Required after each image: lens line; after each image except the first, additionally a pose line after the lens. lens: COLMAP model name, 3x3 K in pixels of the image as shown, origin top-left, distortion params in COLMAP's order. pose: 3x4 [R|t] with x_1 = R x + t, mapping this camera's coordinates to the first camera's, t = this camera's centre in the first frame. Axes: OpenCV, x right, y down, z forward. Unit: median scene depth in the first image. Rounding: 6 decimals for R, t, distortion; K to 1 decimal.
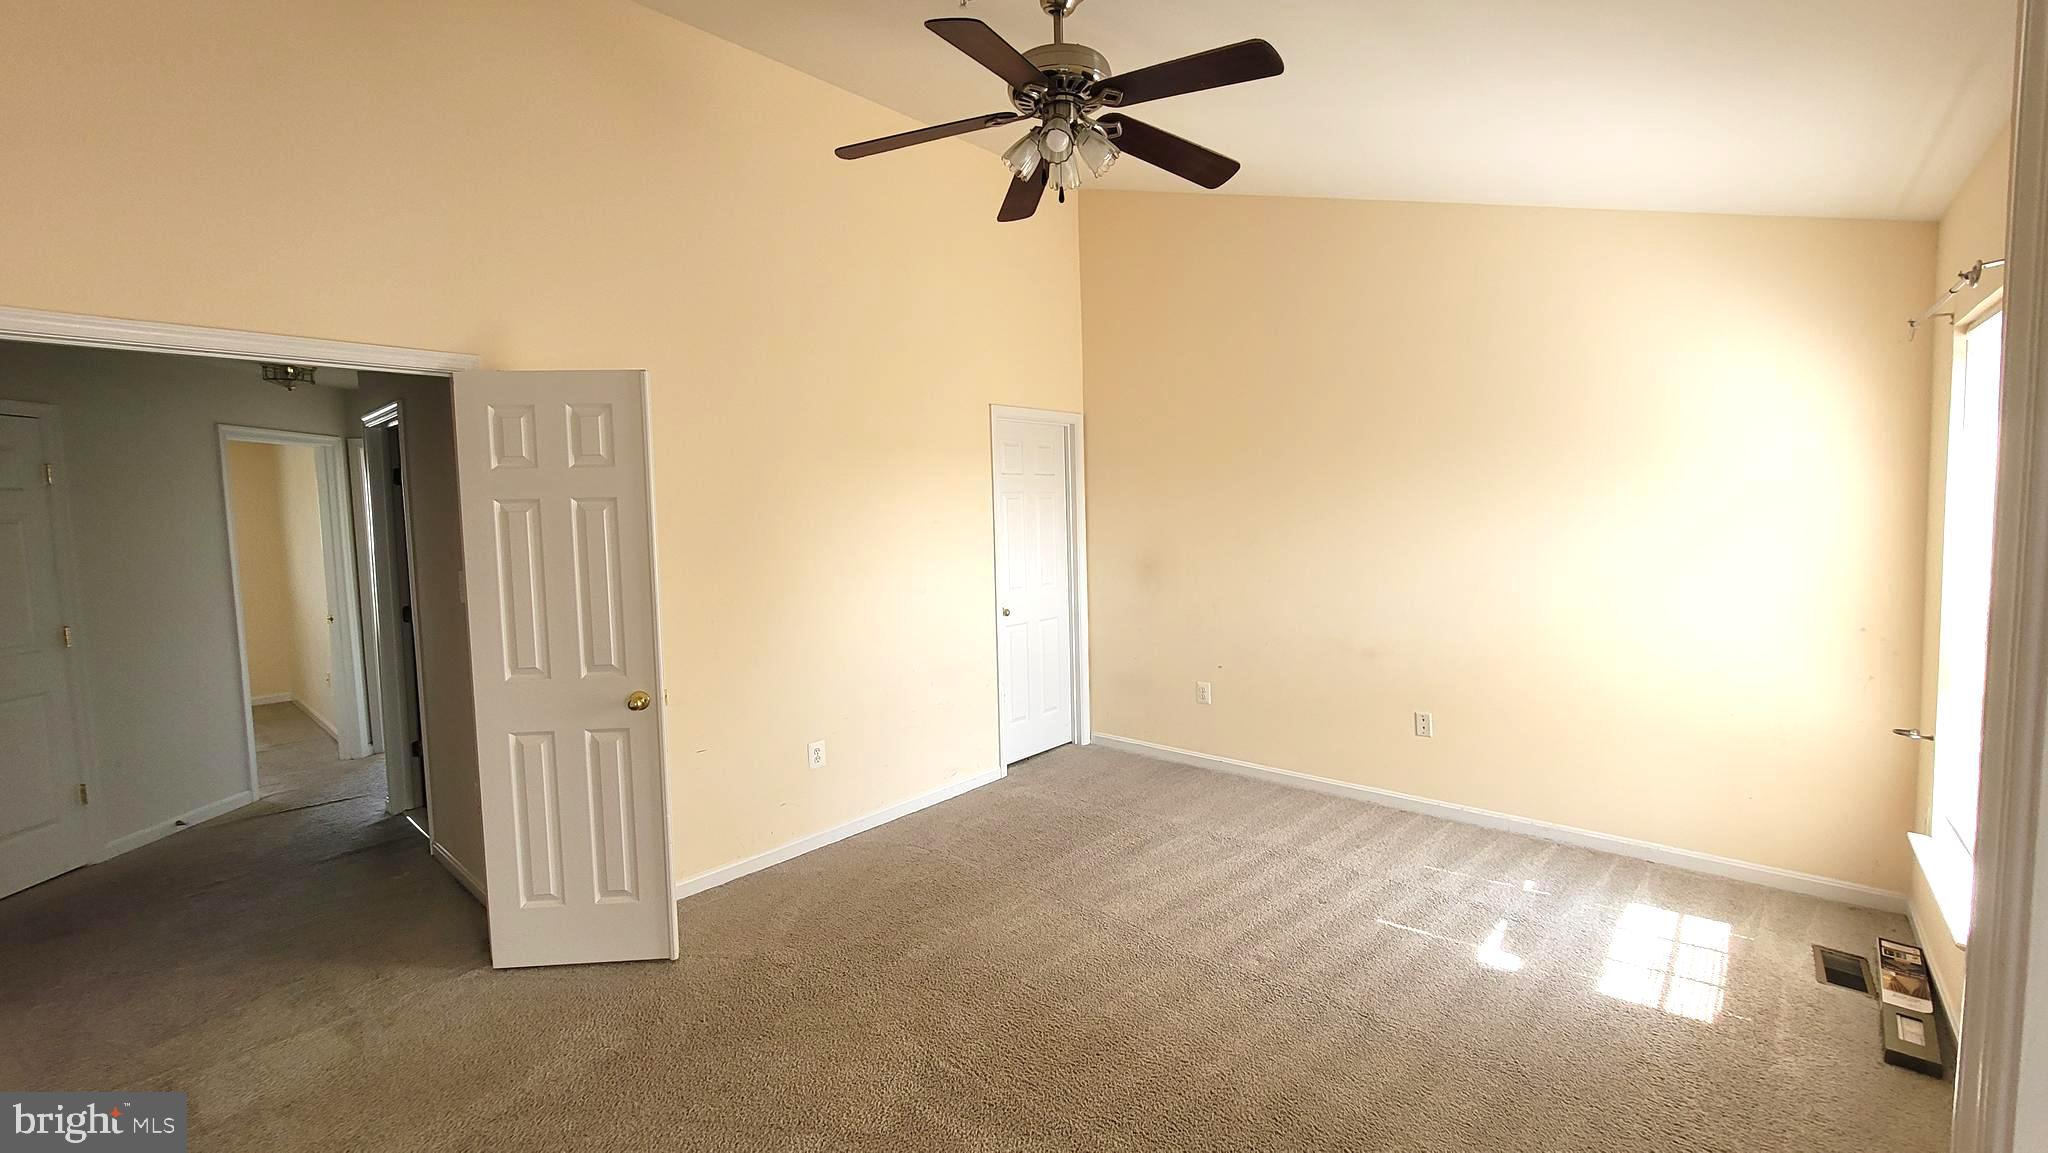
lens RADIAL K [[840.0, 0, 1027.2], [0, 840.0, 560.9], [0, 0, 1]] dist [-0.001343, 0.000117]
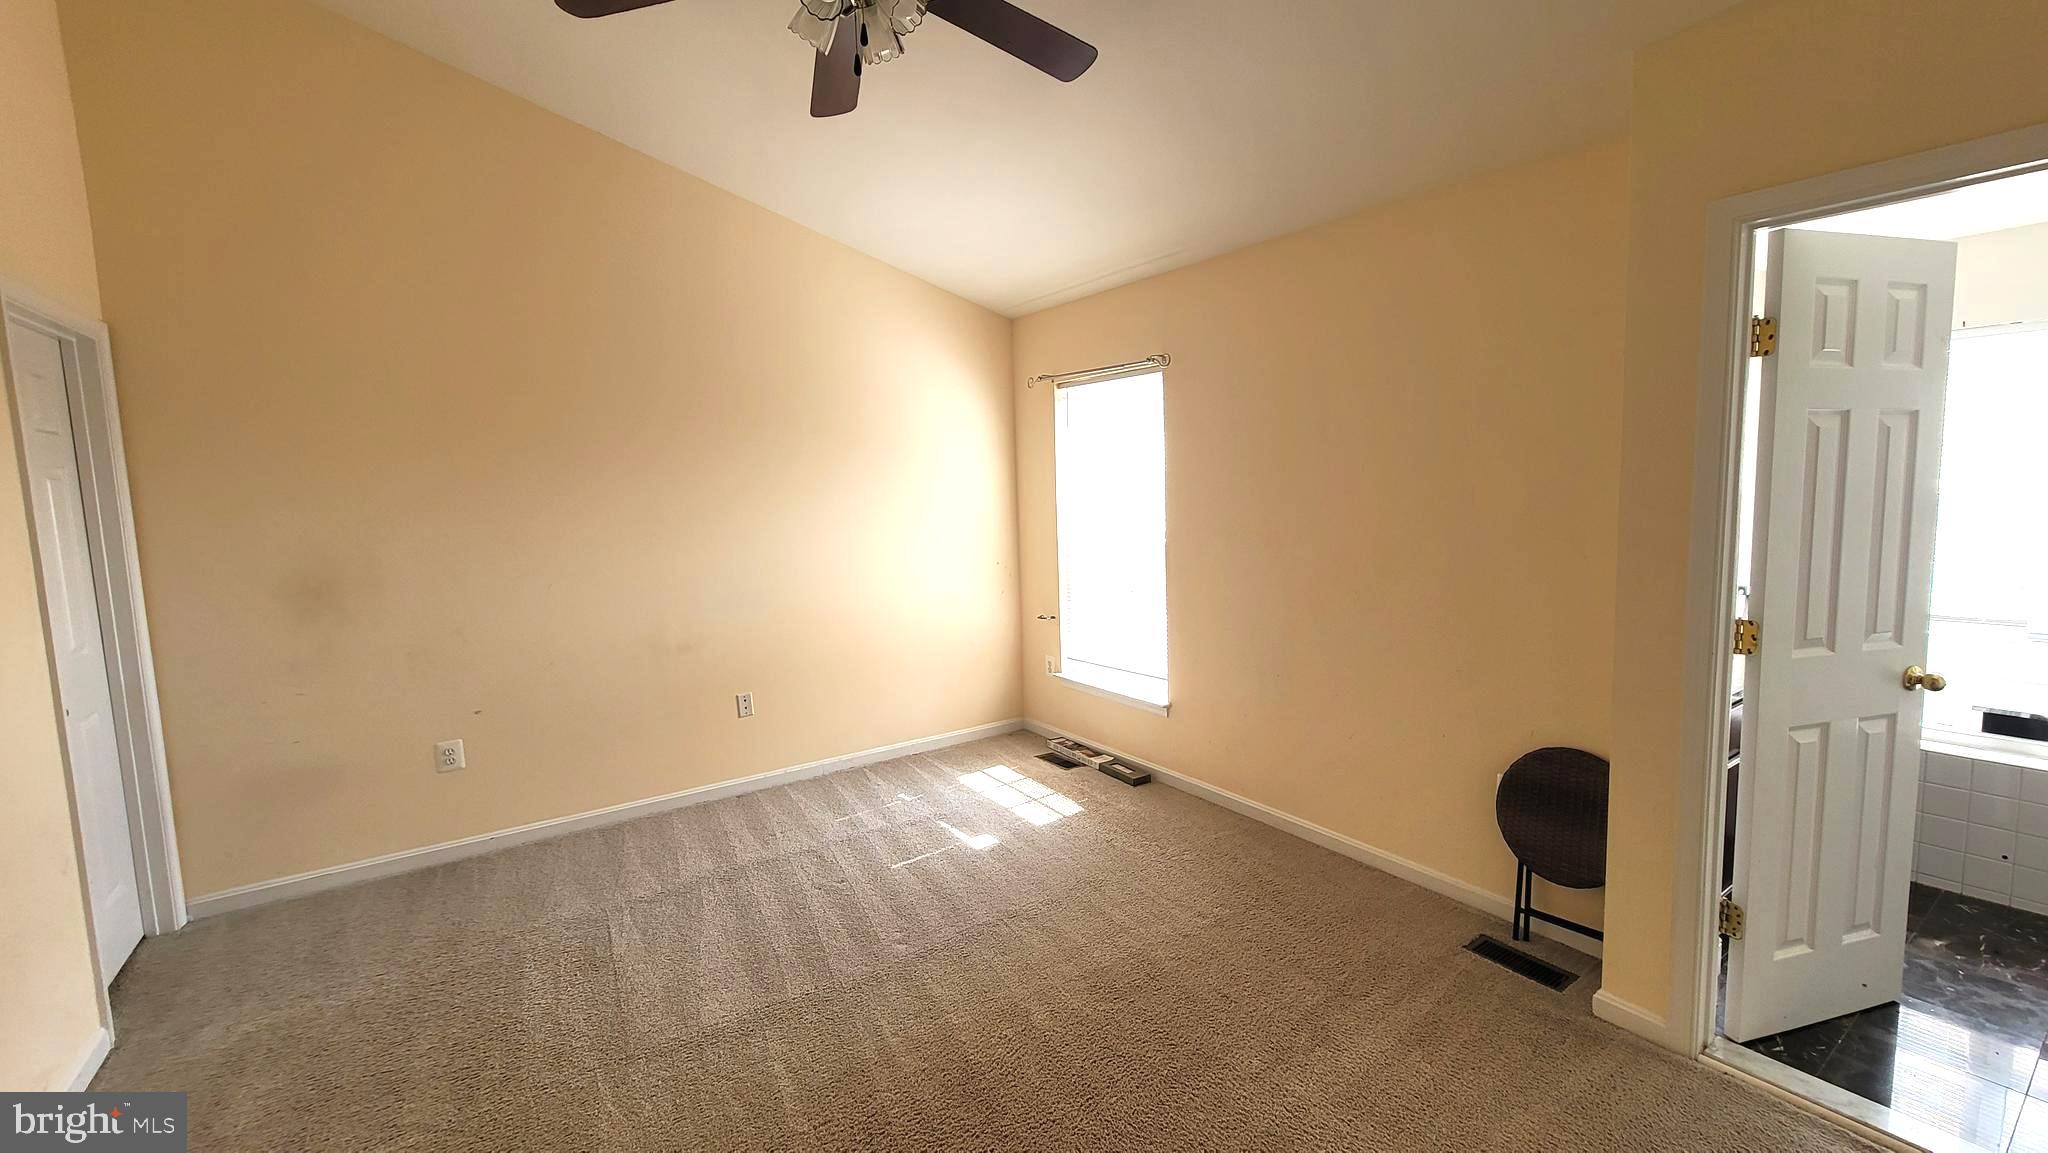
lens RADIAL K [[840.0, 0, 1027.2], [0, 840.0, 560.9], [0, 0, 1]] dist [-0.001343, 0.000117]
pose [[0.236510, -0.073393, 0.968853, -0.496064], [0.084961, 0.994886, 0.054625, -0.005627], [-0.967907, 0.069396, 0.241536, 0.488918]]
